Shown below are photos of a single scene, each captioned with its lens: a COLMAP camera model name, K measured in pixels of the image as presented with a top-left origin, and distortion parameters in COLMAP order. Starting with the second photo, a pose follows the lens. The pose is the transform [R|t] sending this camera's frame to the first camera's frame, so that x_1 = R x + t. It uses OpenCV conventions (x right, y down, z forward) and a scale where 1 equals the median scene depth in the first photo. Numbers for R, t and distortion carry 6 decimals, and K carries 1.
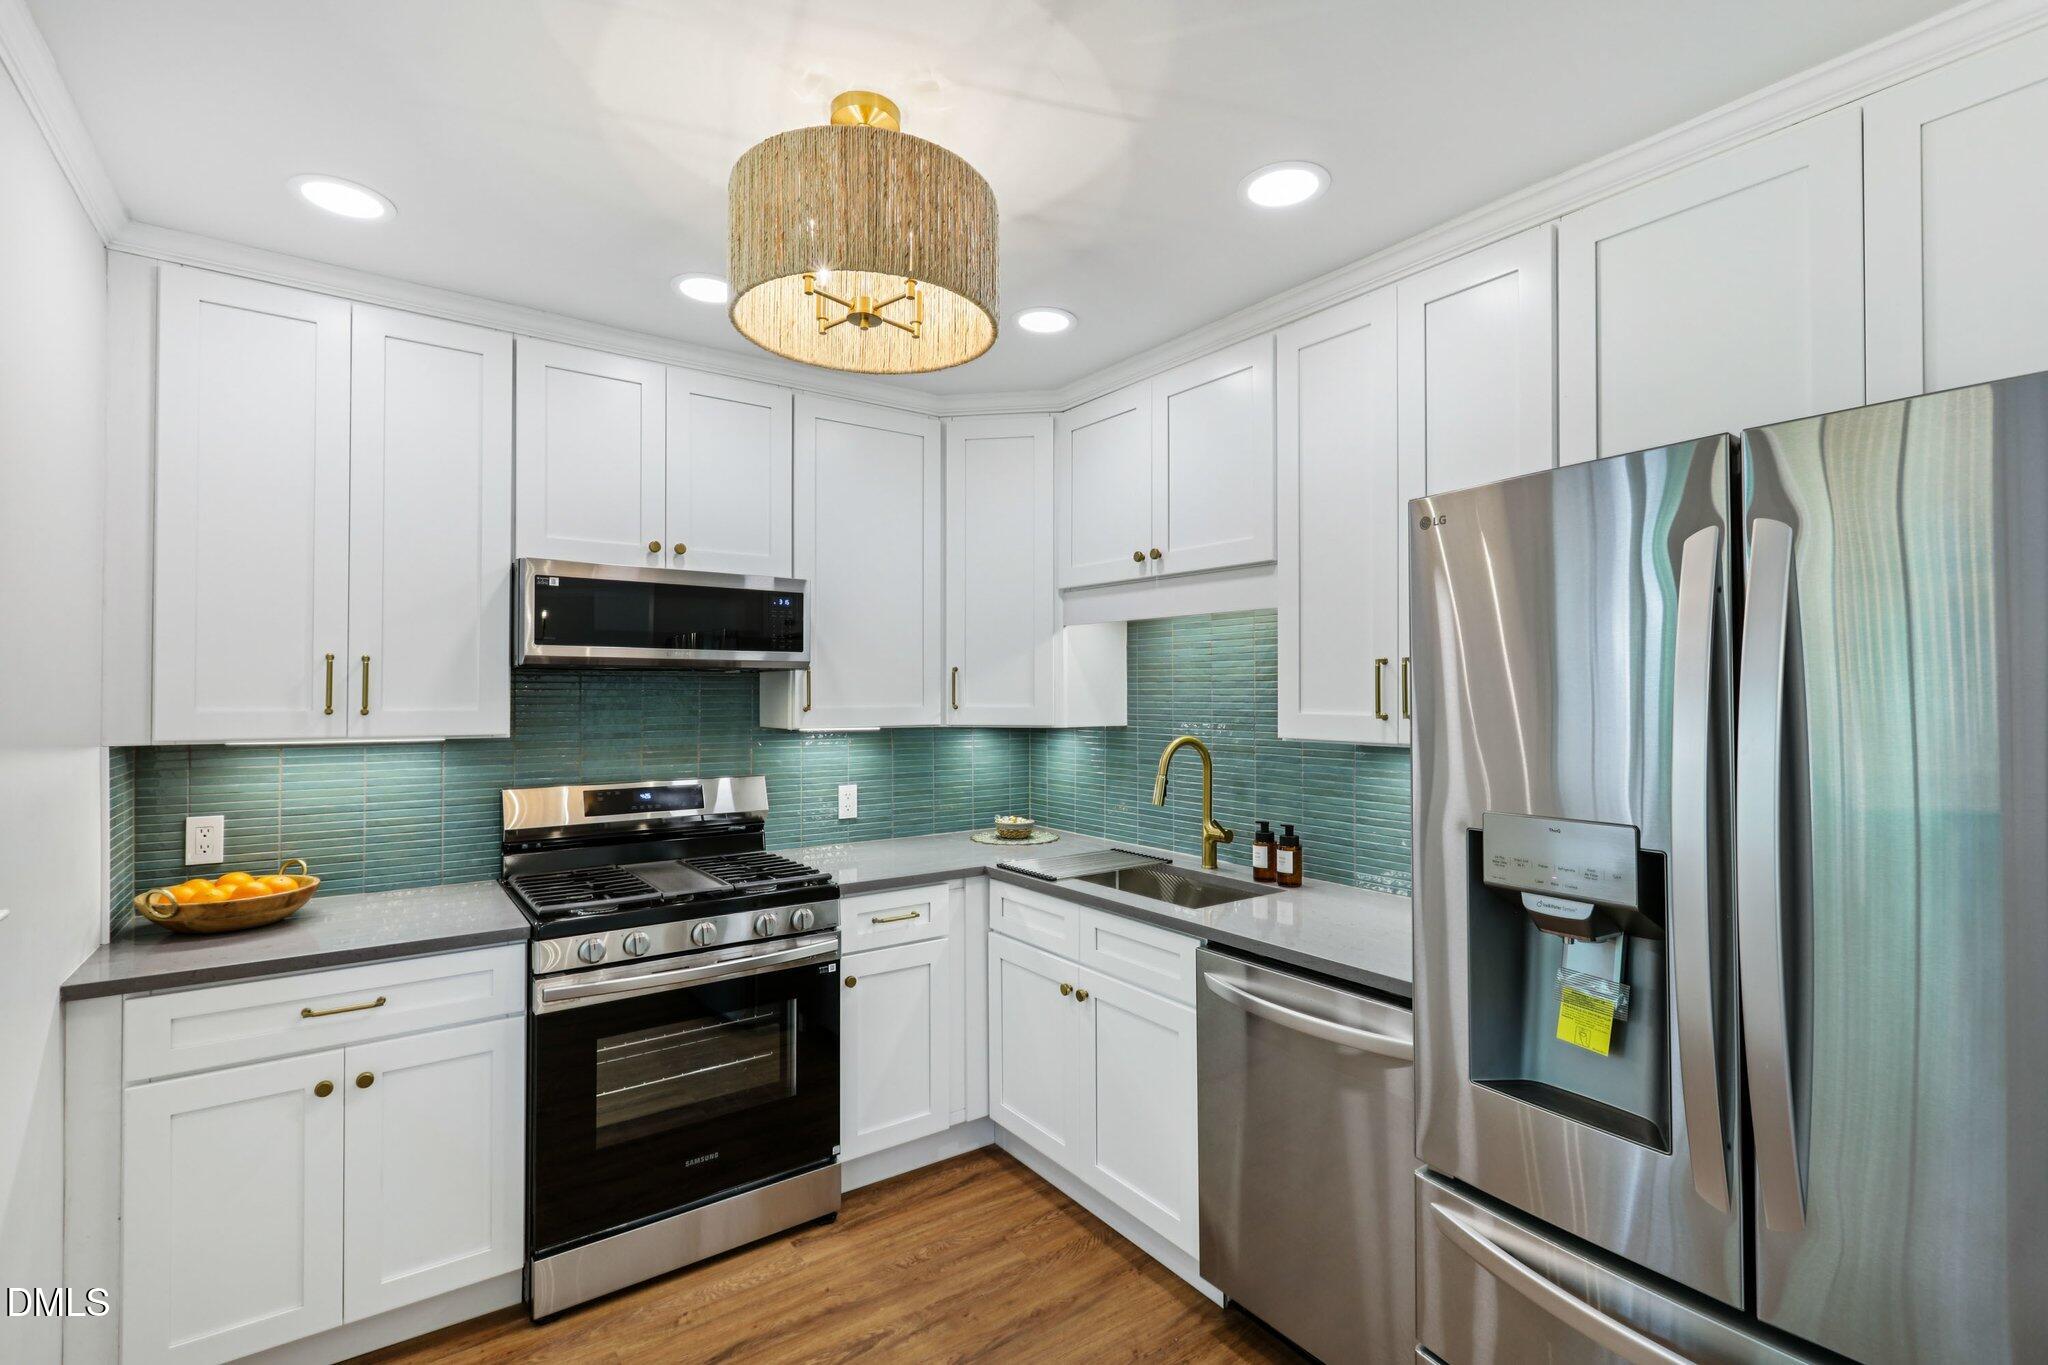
lens RADIAL K [[926.7, 0, 1030.0], [0, 926.7, 687.9], [0, 0, 1]] dist [0.008579, 0.000281]
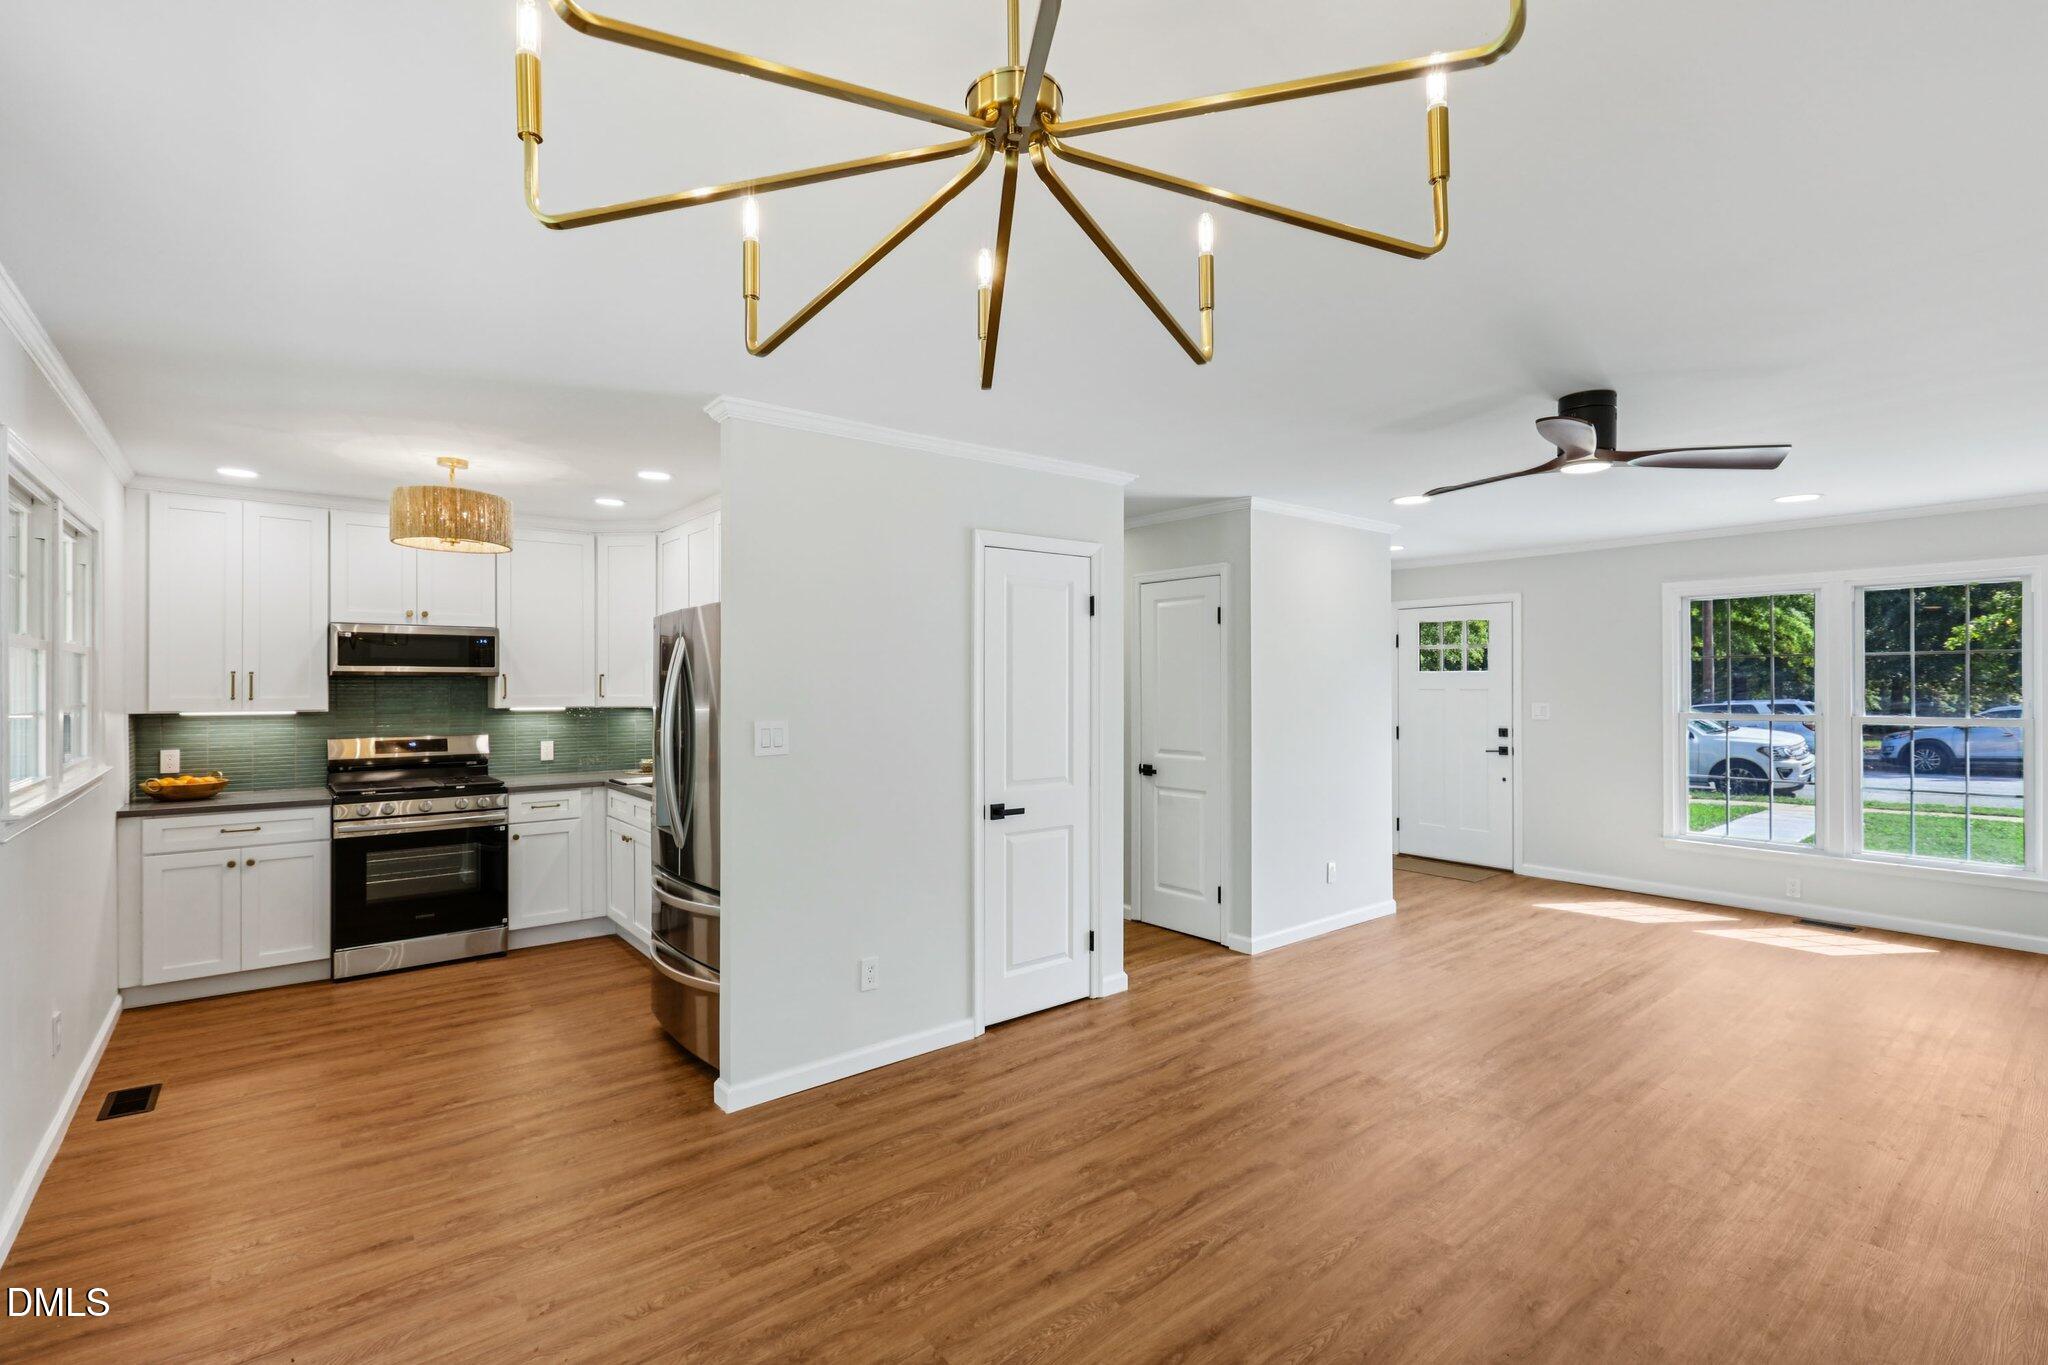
lens RADIAL K [[926.7, 0, 1030.0], [0, 926.7, 687.9], [0, 0, 1]] dist [0.008579, 0.000281]
pose [[0.998436, -0.001422, 0.055881, 0.861371], [0.001009, 0.999972, 0.007408, -0.010936], [-0.055890, -0.007340, 0.998410, -1.118211]]
